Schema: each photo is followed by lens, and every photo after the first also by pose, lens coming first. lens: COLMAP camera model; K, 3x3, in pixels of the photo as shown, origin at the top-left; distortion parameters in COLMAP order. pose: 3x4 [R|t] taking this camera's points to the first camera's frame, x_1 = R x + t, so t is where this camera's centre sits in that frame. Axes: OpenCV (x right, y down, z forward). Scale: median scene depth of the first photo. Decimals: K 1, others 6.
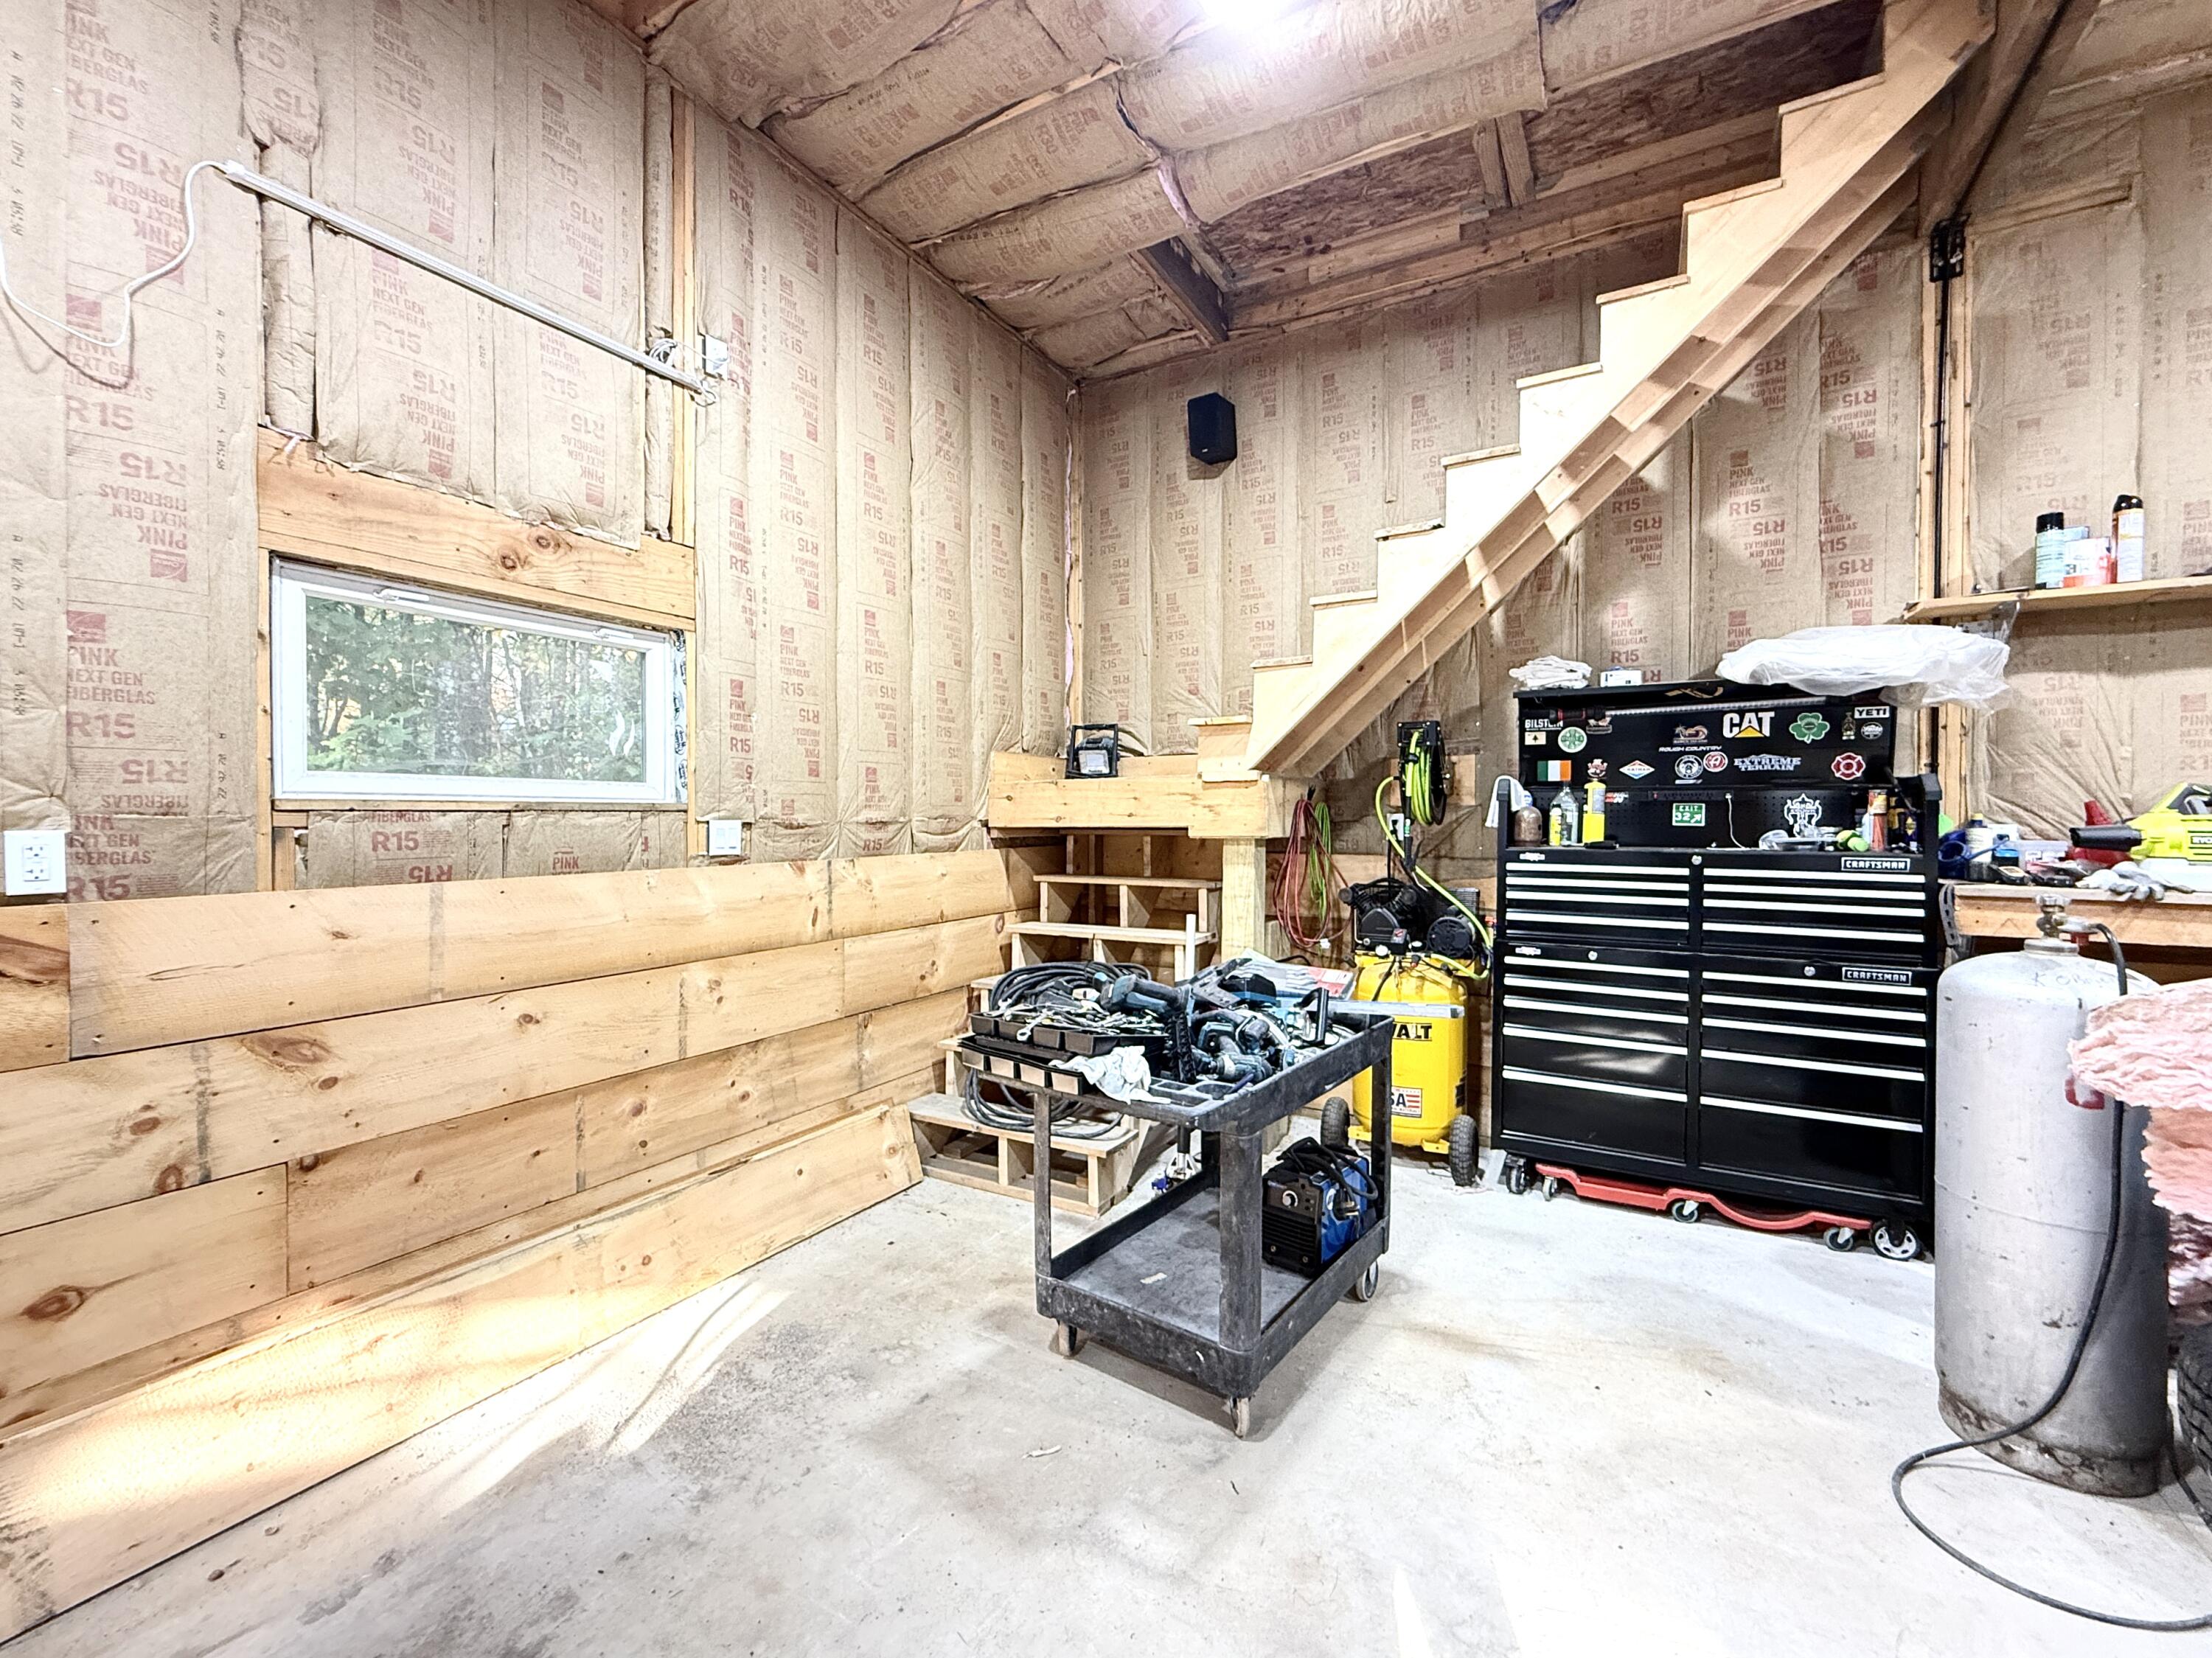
lens RADIAL K [[924.5, 0, 1106.0], [0, 924.5, 829.0], [0, 0, 1]] dist [0.001157, 0.000108]
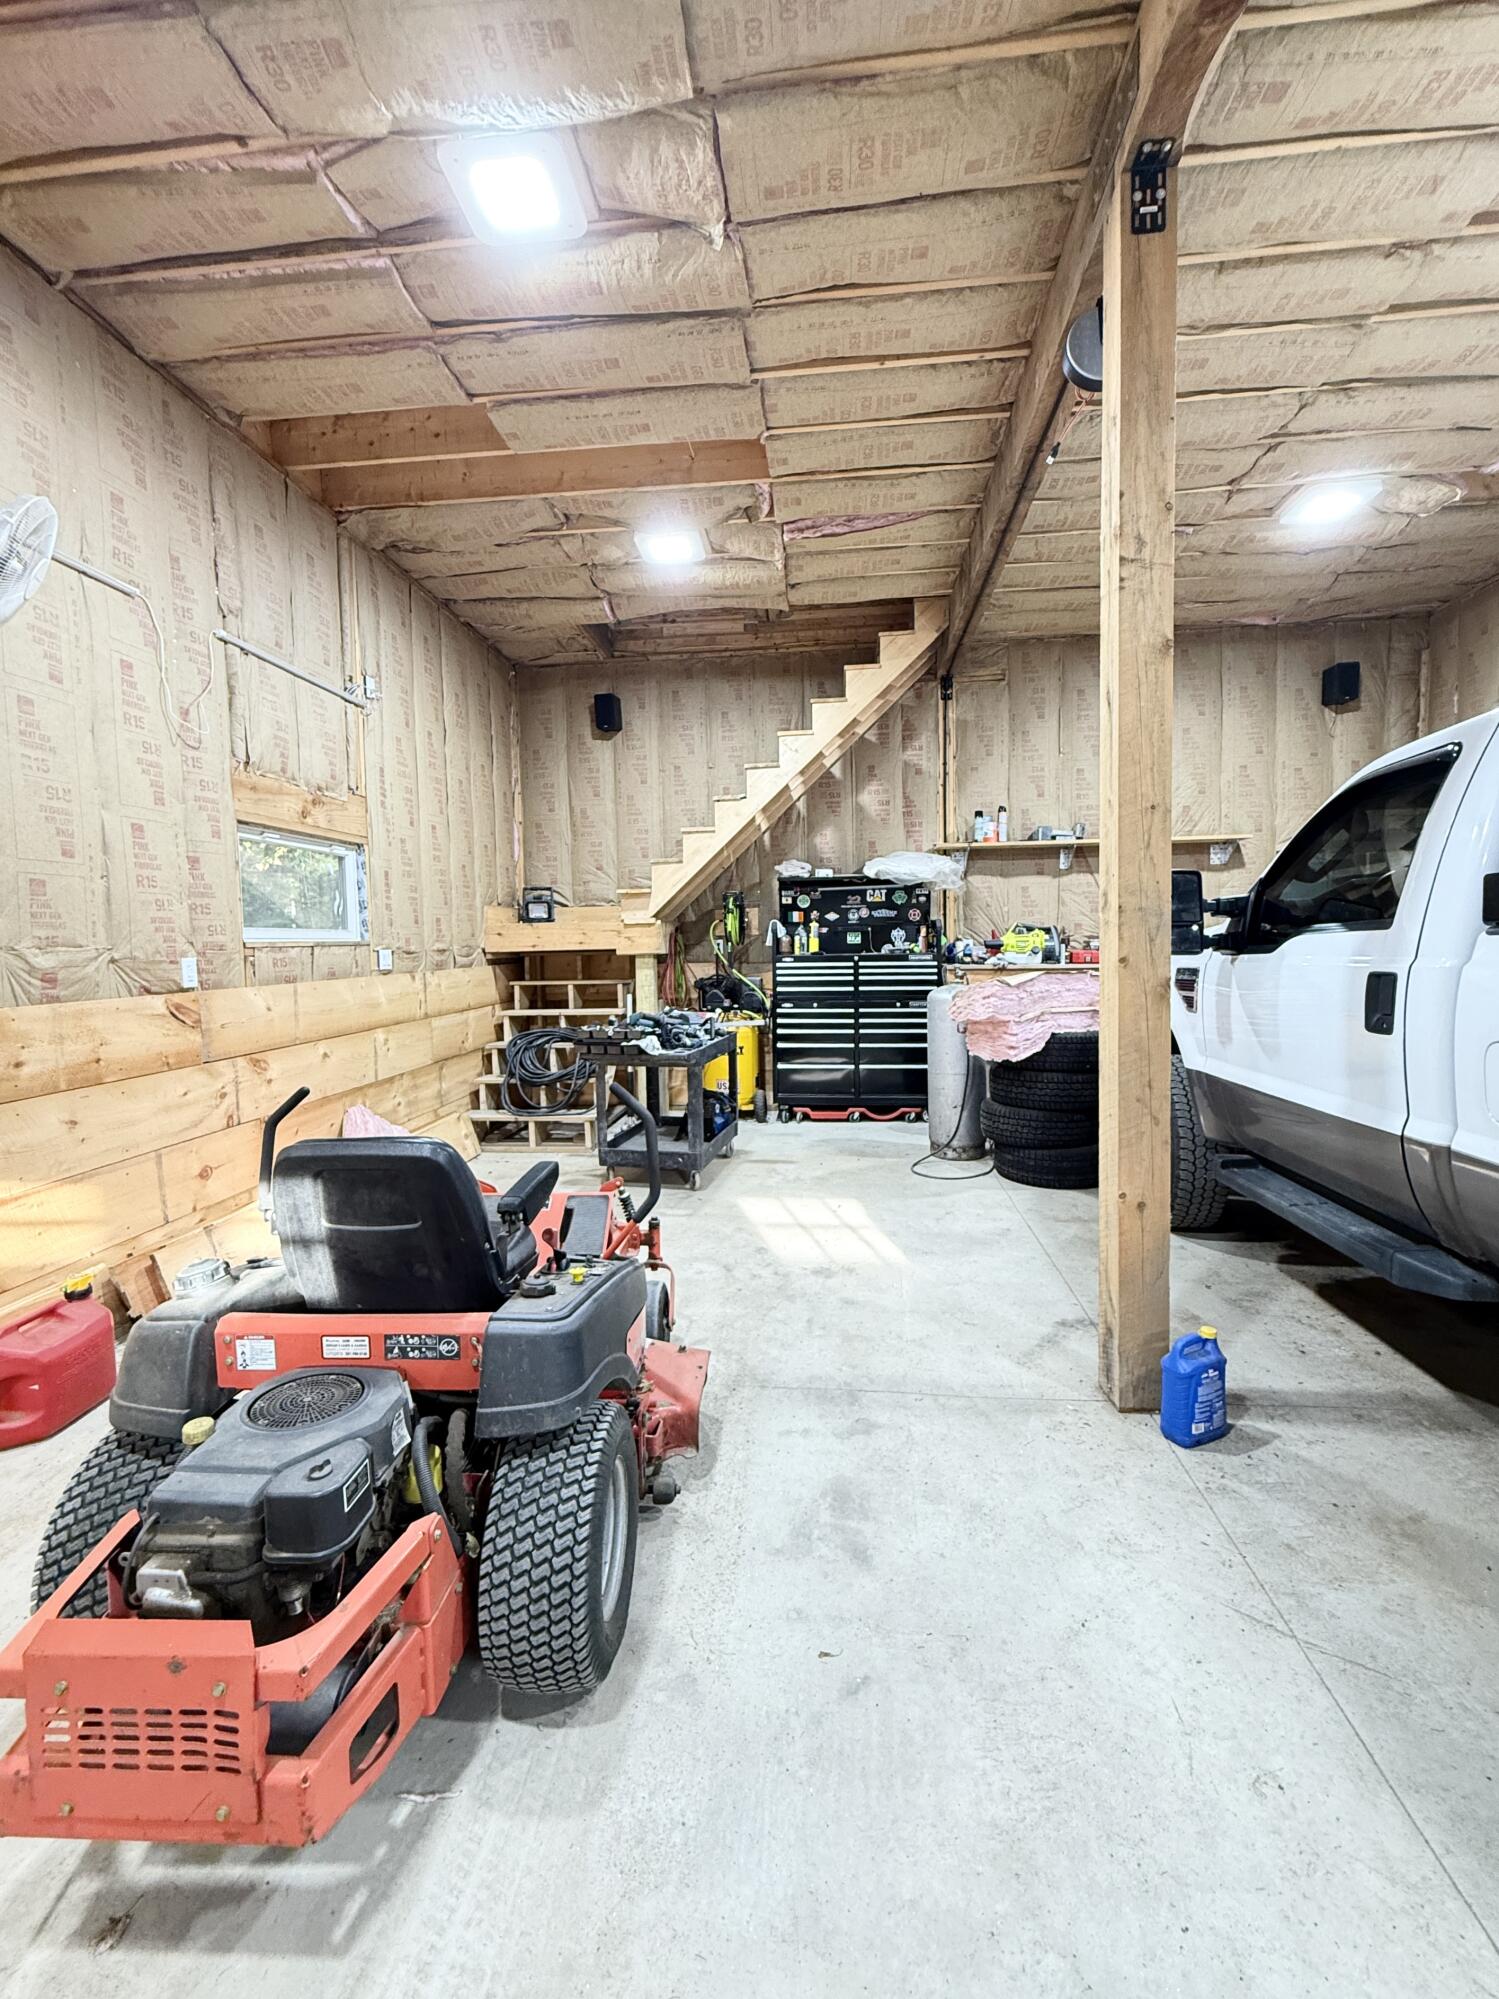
lens RADIAL K [[835.6, 0, 749.5], [0, 835.6, 999.5], [0, 0, 1]] dist [0.001157, 0.000108]
pose [[0.914942, -0.046062, 0.400948, -0.360733], [0.024824, 0.998007, 0.058007, 0.008477], [-0.402821, -0.043120, 0.914262, -0.657909]]
